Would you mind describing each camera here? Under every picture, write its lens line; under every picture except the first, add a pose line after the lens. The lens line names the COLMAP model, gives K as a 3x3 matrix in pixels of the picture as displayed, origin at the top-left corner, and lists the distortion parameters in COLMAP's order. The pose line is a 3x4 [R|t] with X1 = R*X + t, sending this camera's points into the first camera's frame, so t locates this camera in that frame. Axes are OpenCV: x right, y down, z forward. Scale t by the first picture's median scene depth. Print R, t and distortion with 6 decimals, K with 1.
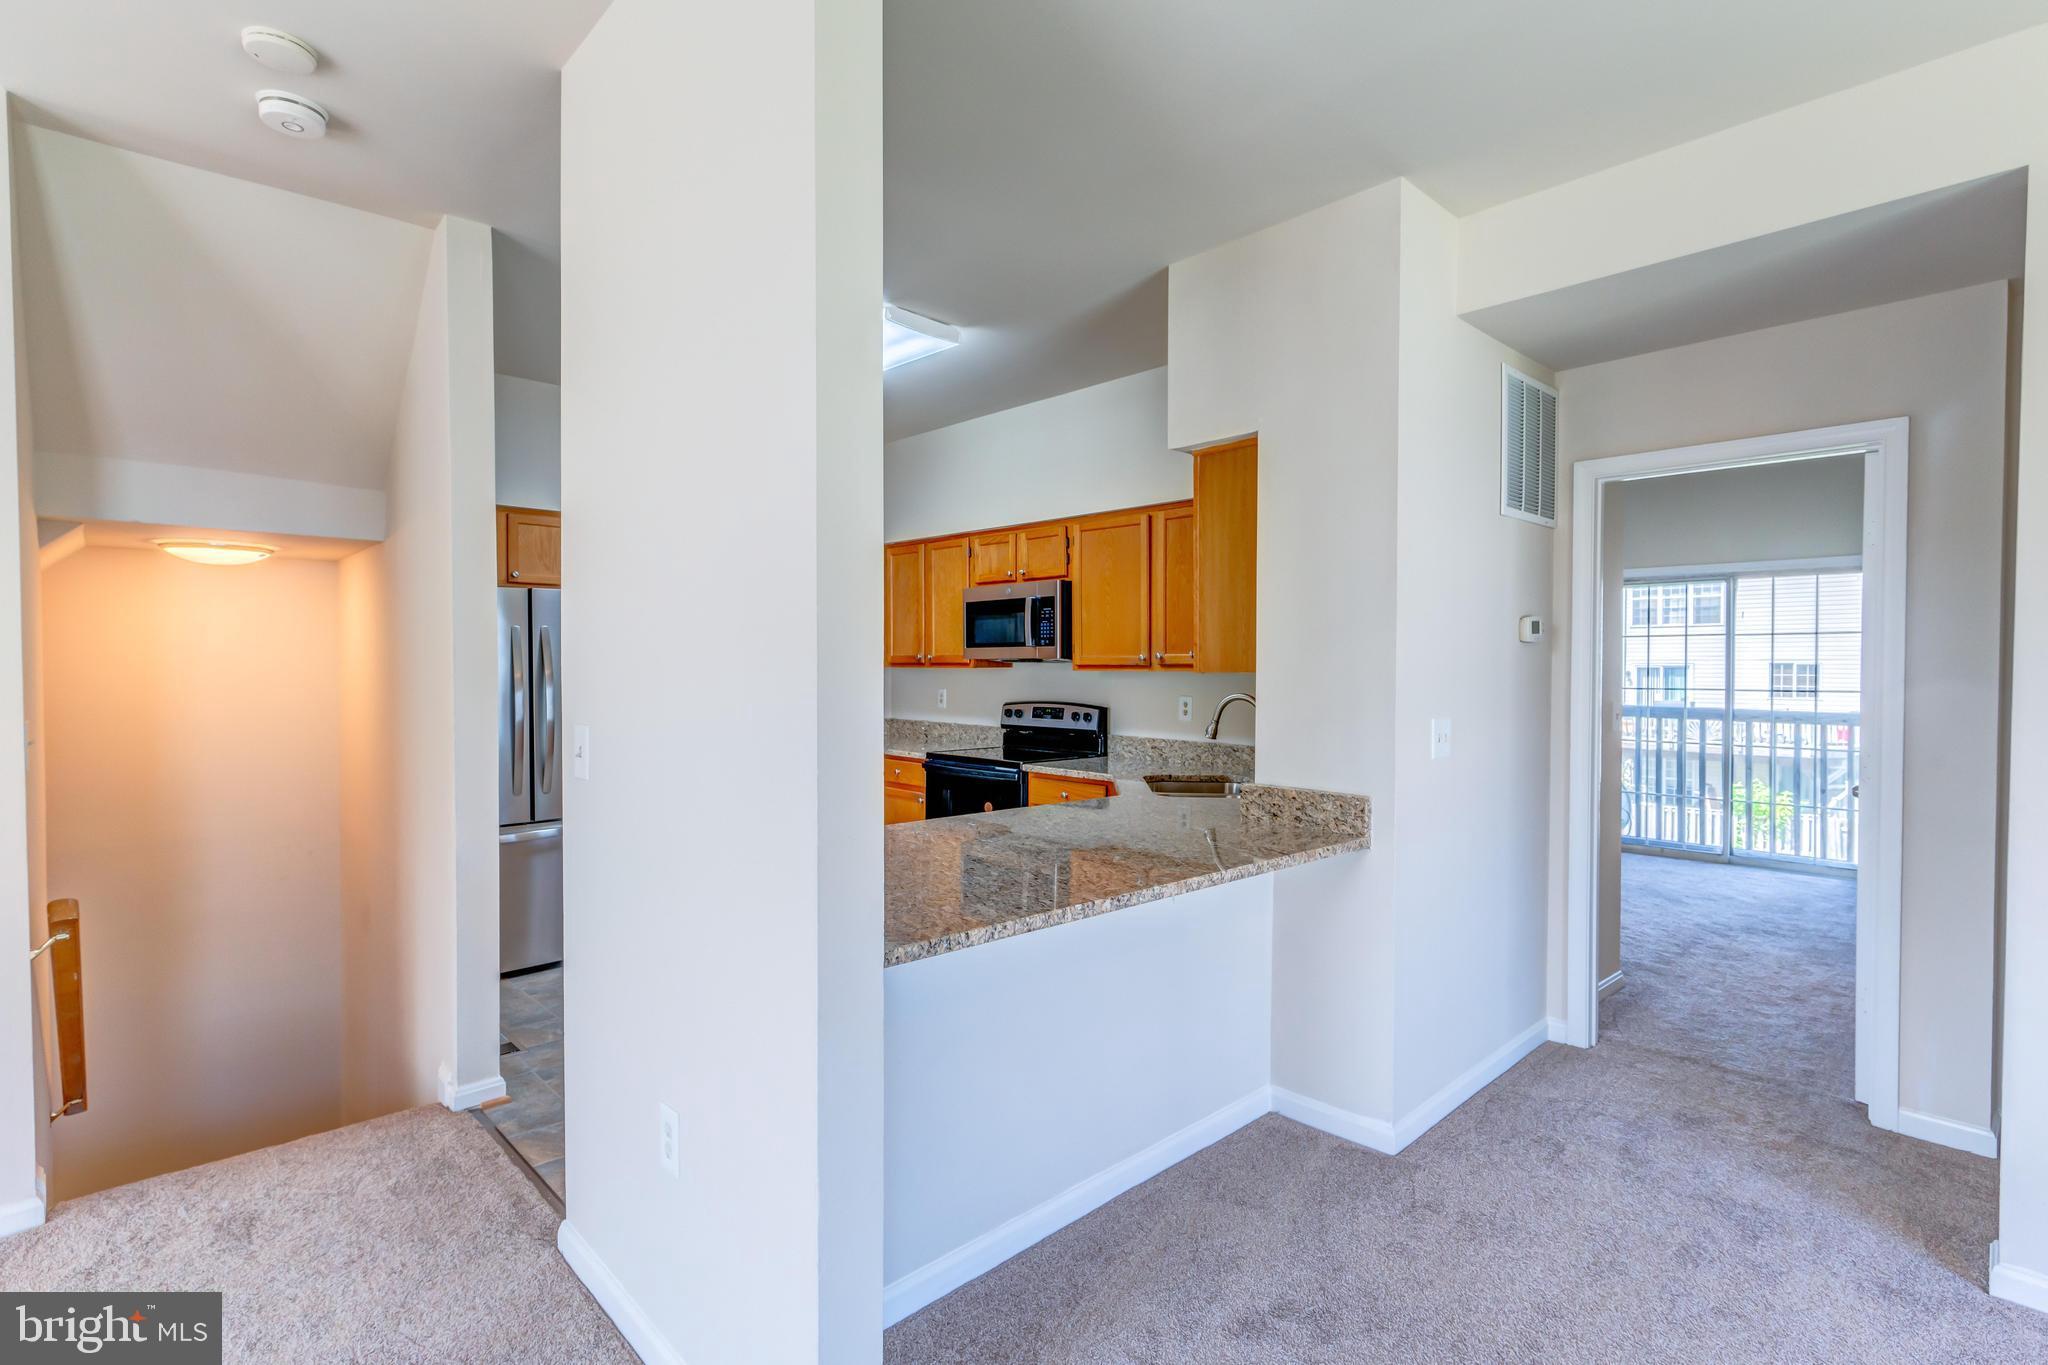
lens RADIAL K [[968.7, 0, 1029.6], [0, 968.7, 681.5], [0, 0, 1]] dist [0.008215, -0.000886]
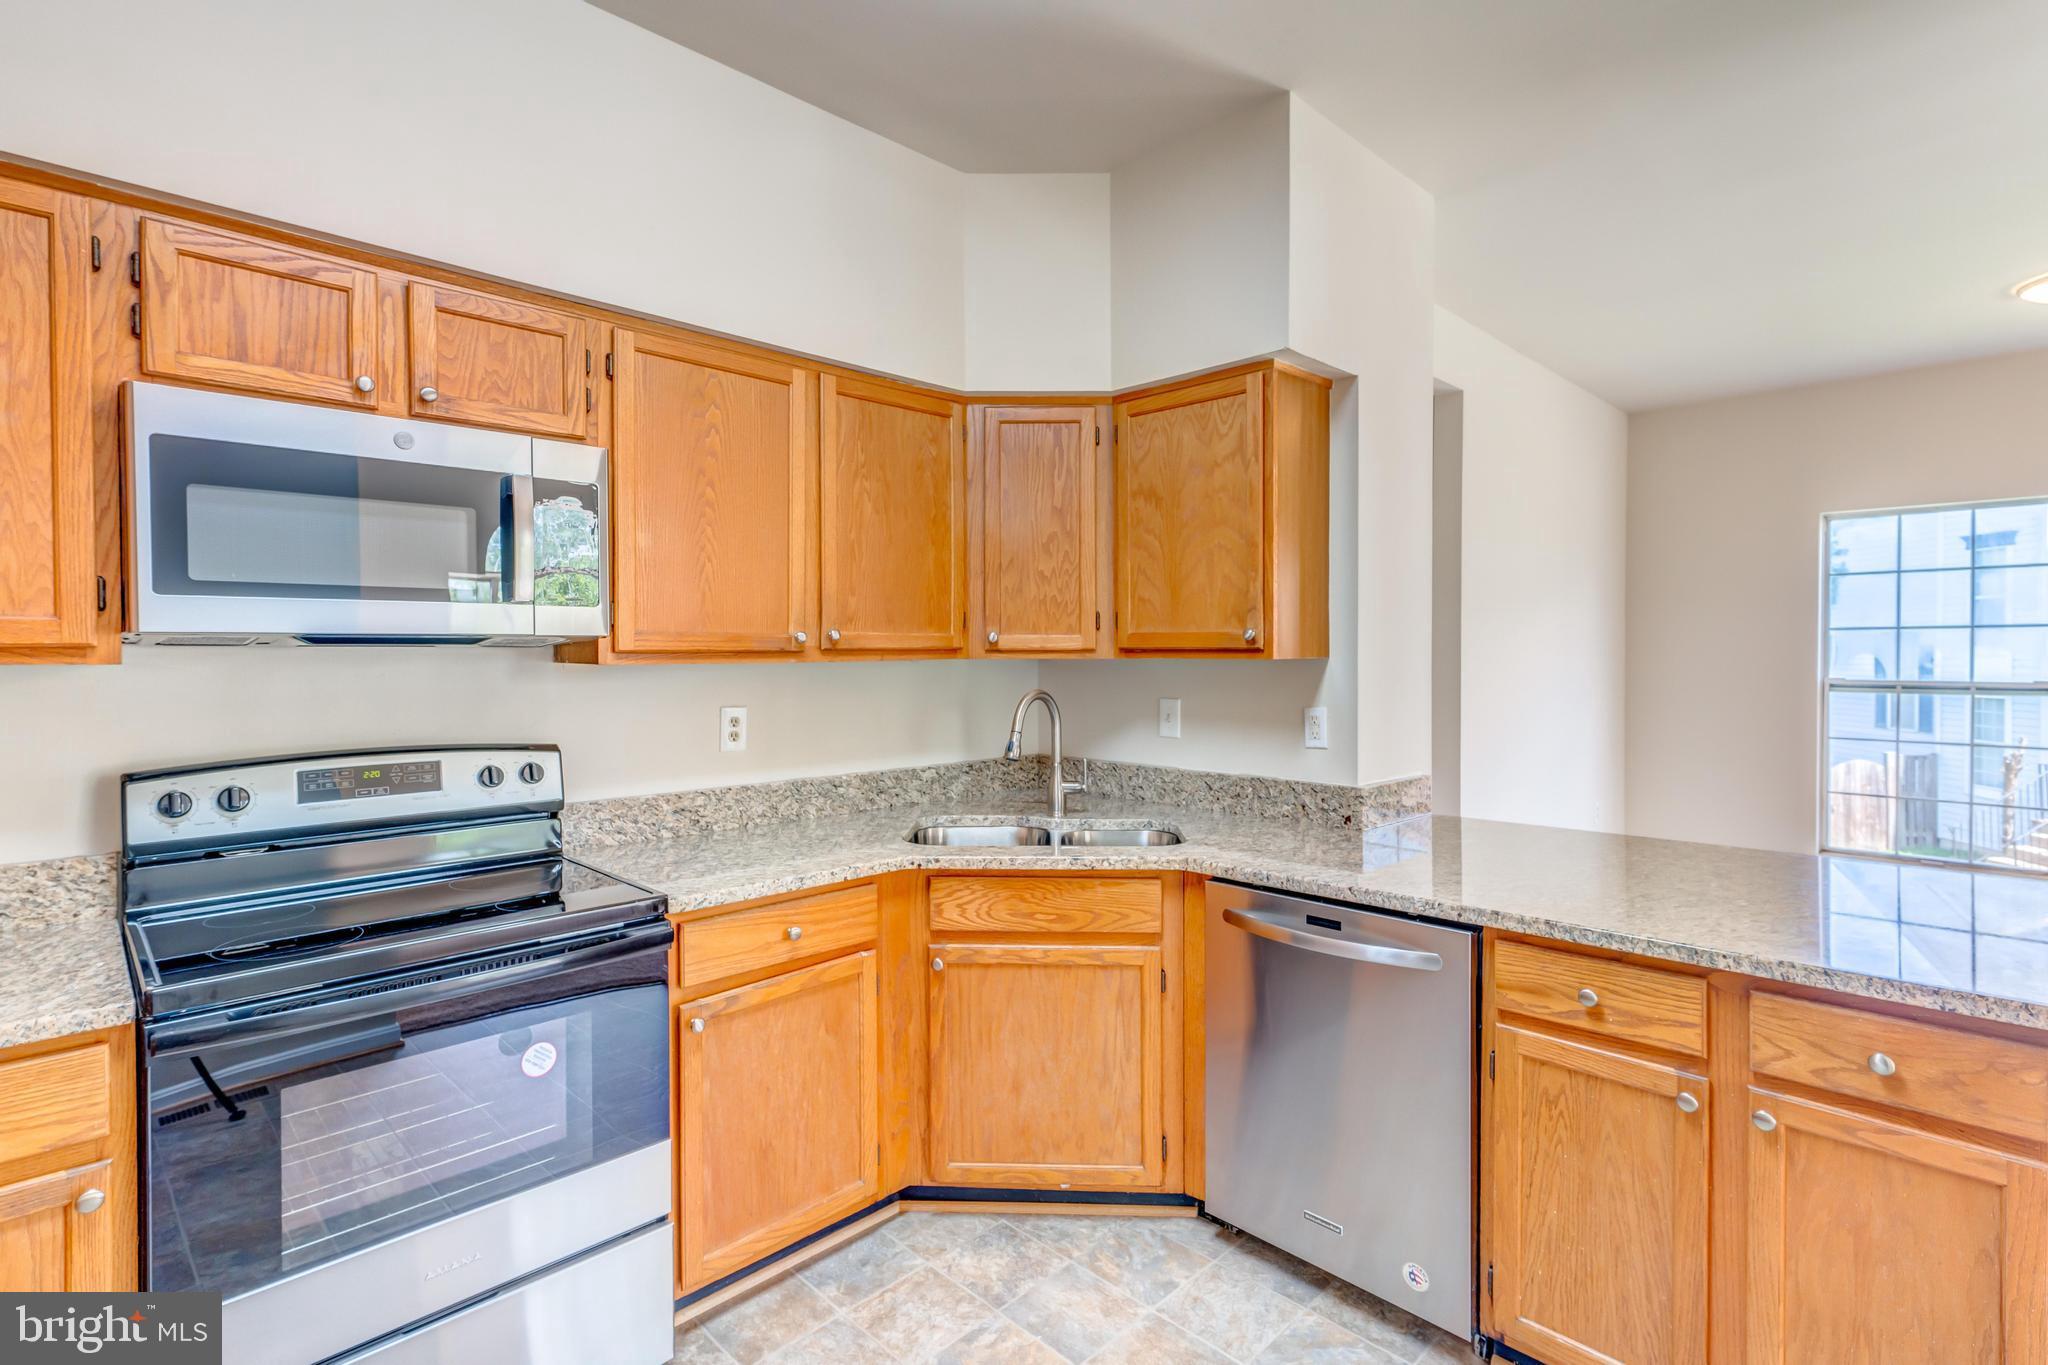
lens RADIAL K [[989.6, 0, 995.6], [0, 989.6, 664.1], [0, 0, 1]] dist [0.001238, 0.000256]
pose [[-0.012043, -0.013982, 0.999830, -0.422779], [0.021302, 0.999672, 0.014236, -0.014912], [-0.999701, 0.021470, -0.011741, 0.881272]]
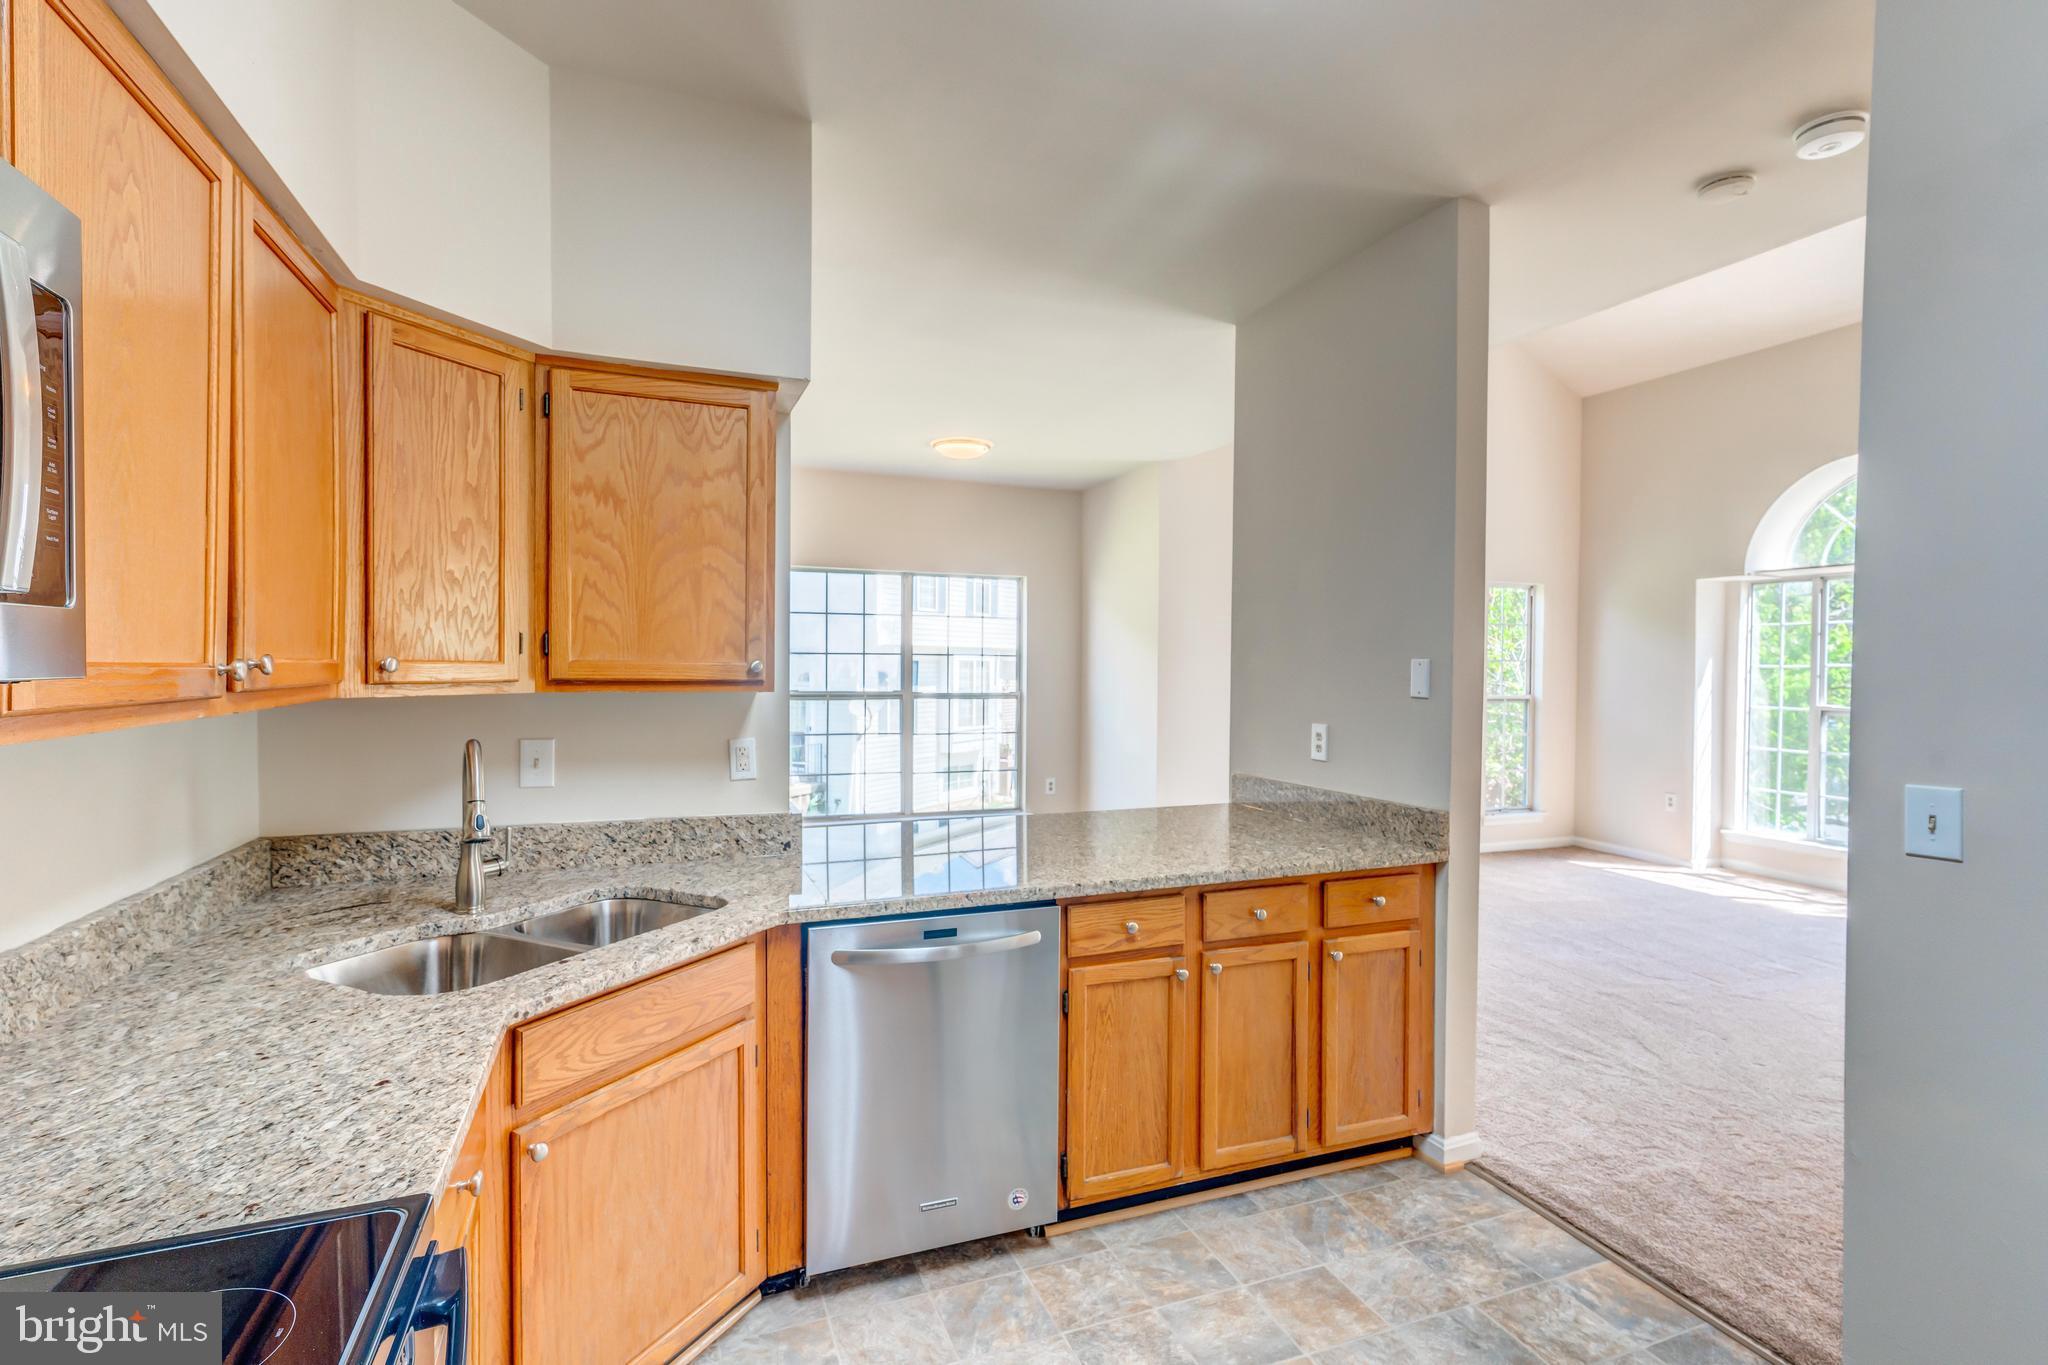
lens RADIAL K [[982.3, 0, 1054.8], [0, 982.3, 680.2], [0, 0, 1]] dist [0.005283, 0.000509]
pose [[-0.935025, -0.016758, 0.354186, -0.206323], [-0.004044, 0.999322, 0.036606, -0.032679], [-0.354560, 0.032795, -0.934458, 1.160274]]
